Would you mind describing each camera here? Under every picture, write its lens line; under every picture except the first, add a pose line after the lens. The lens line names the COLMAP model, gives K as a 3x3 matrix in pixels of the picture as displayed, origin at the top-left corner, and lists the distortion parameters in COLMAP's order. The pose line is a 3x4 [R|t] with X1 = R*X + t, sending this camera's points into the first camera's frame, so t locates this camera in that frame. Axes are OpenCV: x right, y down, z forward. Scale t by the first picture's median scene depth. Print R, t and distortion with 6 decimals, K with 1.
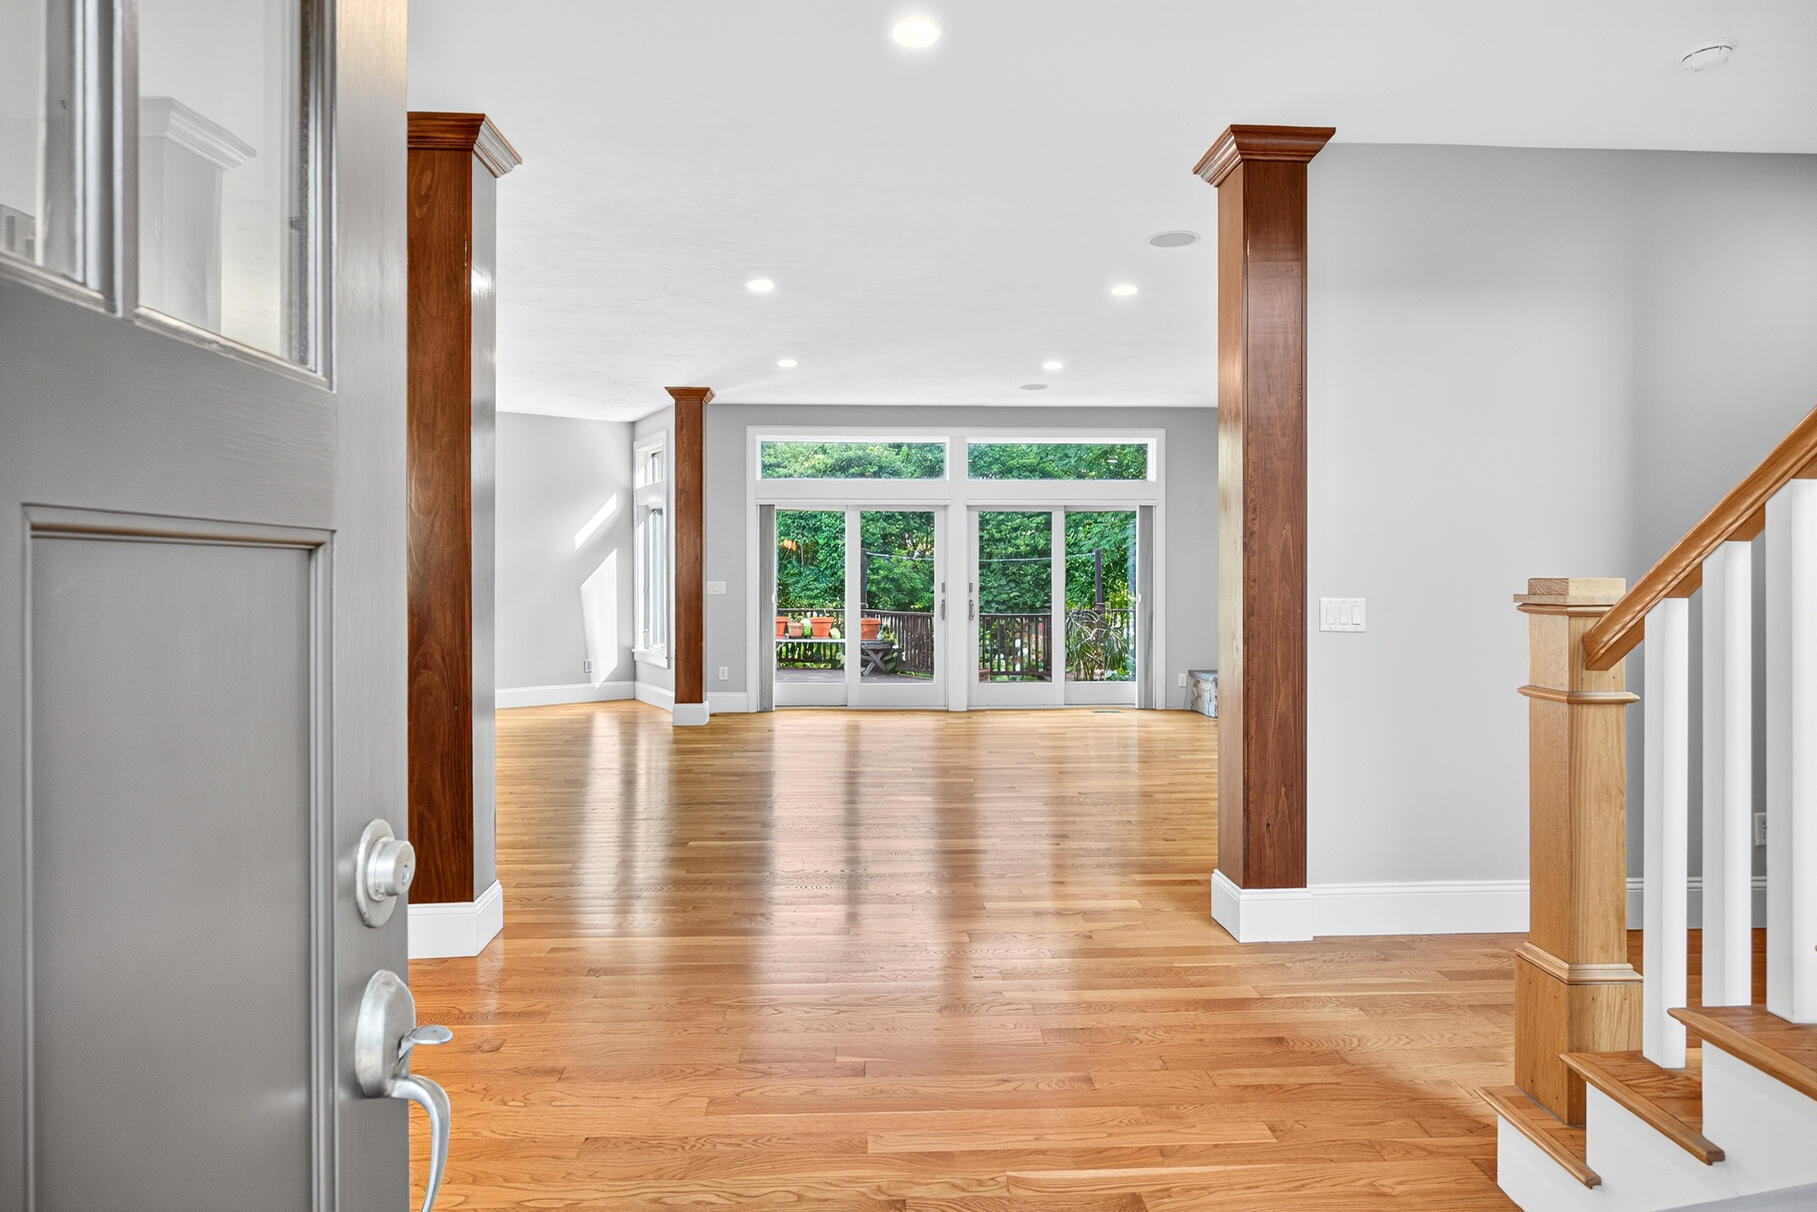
lens RADIAL K [[984.5, 0, 905.7], [0, 984.5, 574.1], [0, 0, 1]] dist [0.000054, -0.000014]
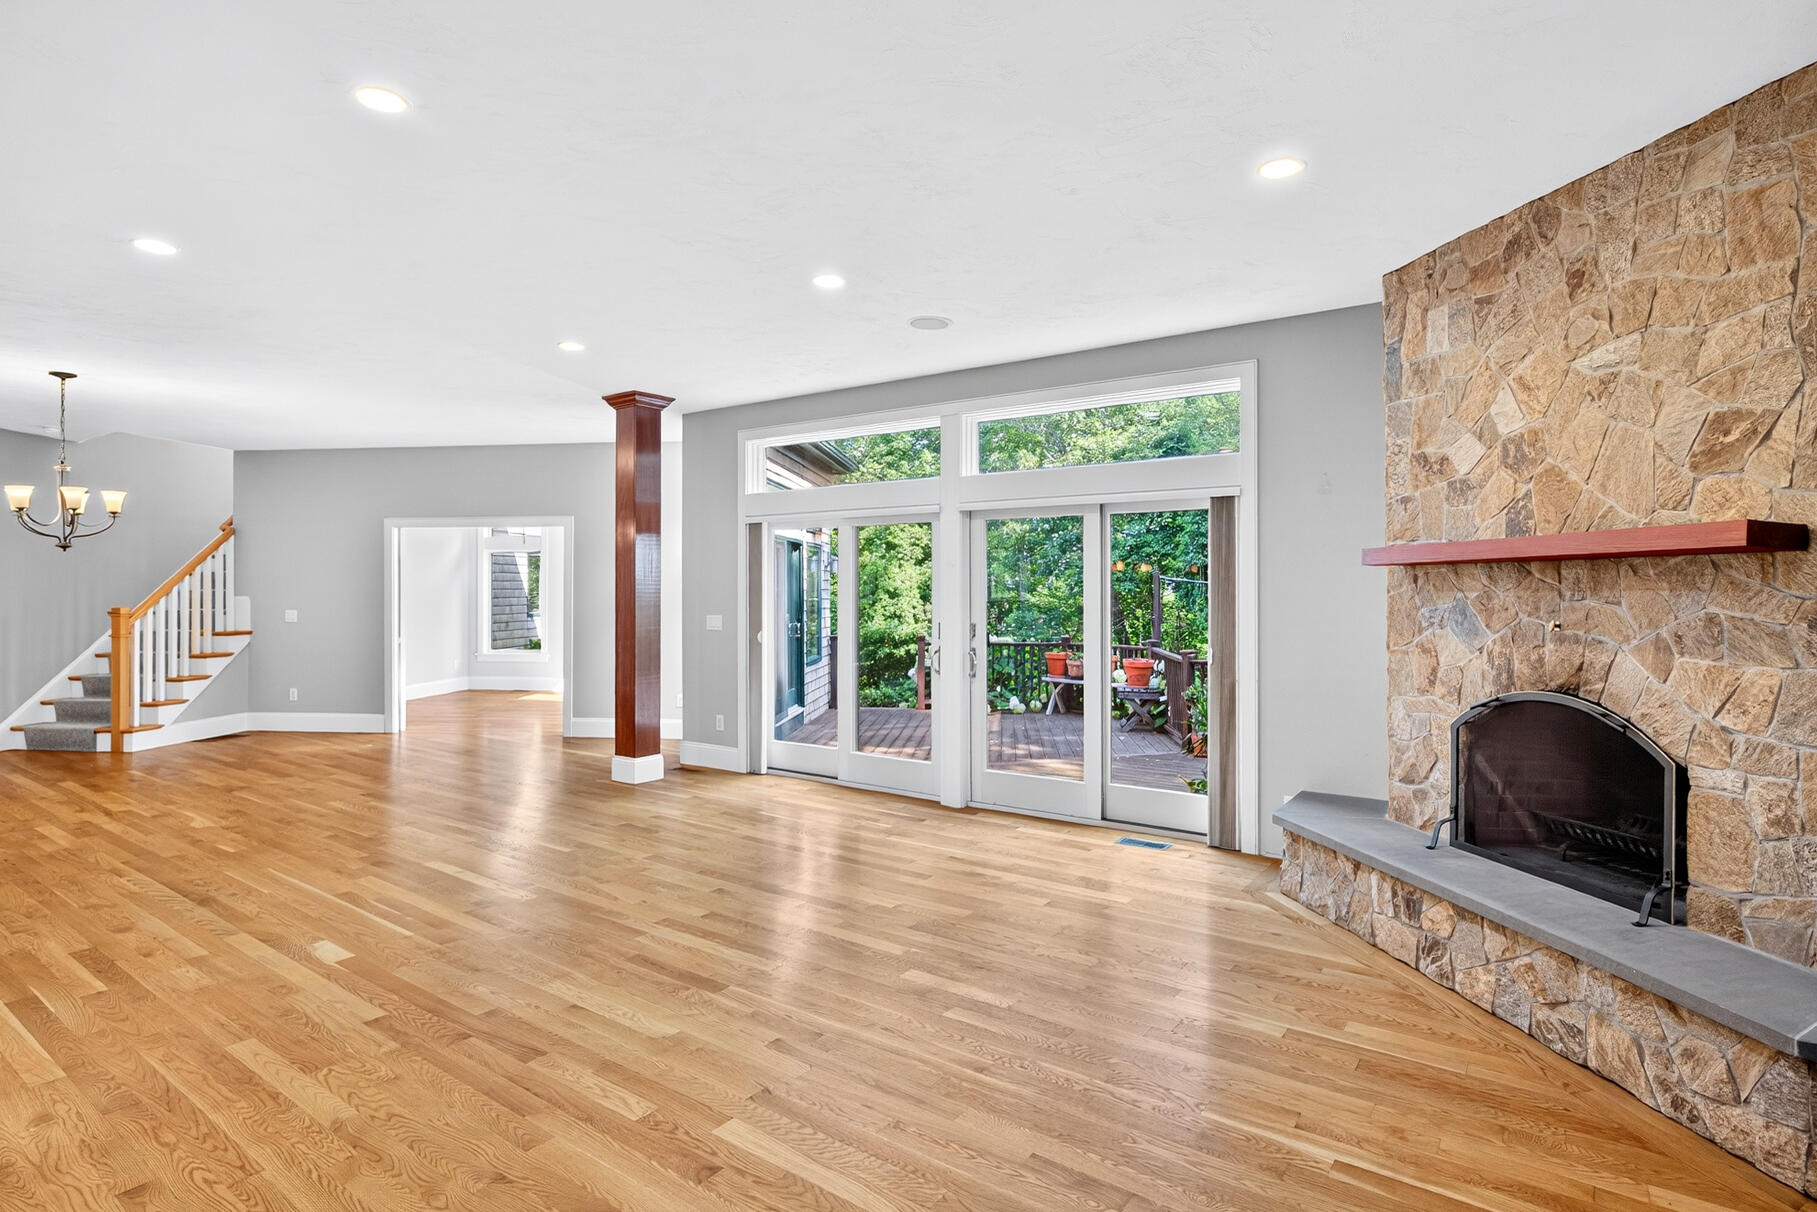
lens RADIAL K [[932.7, 0, 905.8], [0, 932.7, 587.3], [0, 0, 1]] dist [-0.005218, -0.000447]
pose [[0.779444, -0.000106, -0.626472, 0.438962], [-0.004206, 0.999977, -0.005402, -0.012968], [0.626458, 0.006845, 0.779425, 0.453465]]
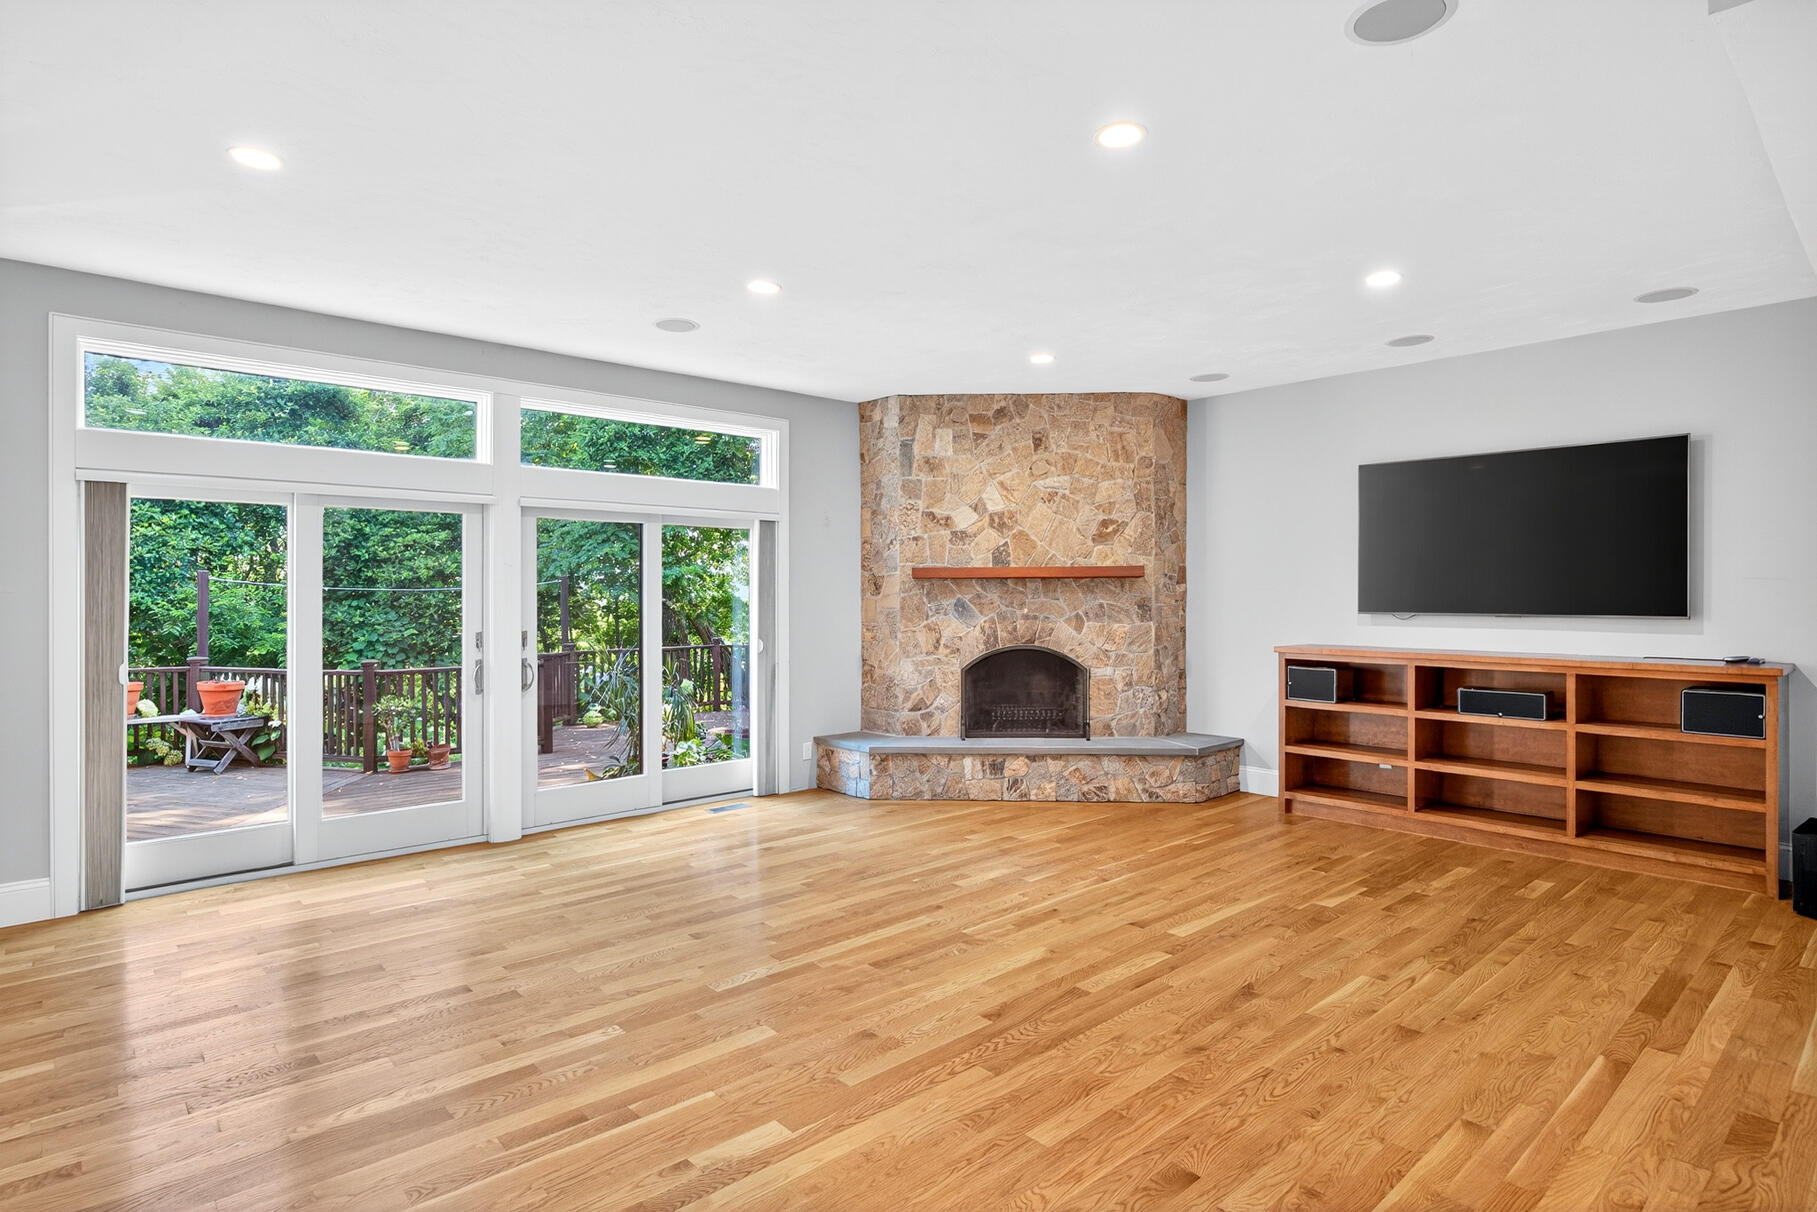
lens RADIAL K [[954.2, 0, 908.5], [0, 954.2, 606.0], [0, 0, 1]] dist [-0.000753, -0.000073]
pose [[0.774363, -0.008052, 0.632690, -0.126967], [0.003294, 0.999957, 0.008694, -0.011723], [-0.632732, -0.004648, 0.774357, 0.374765]]
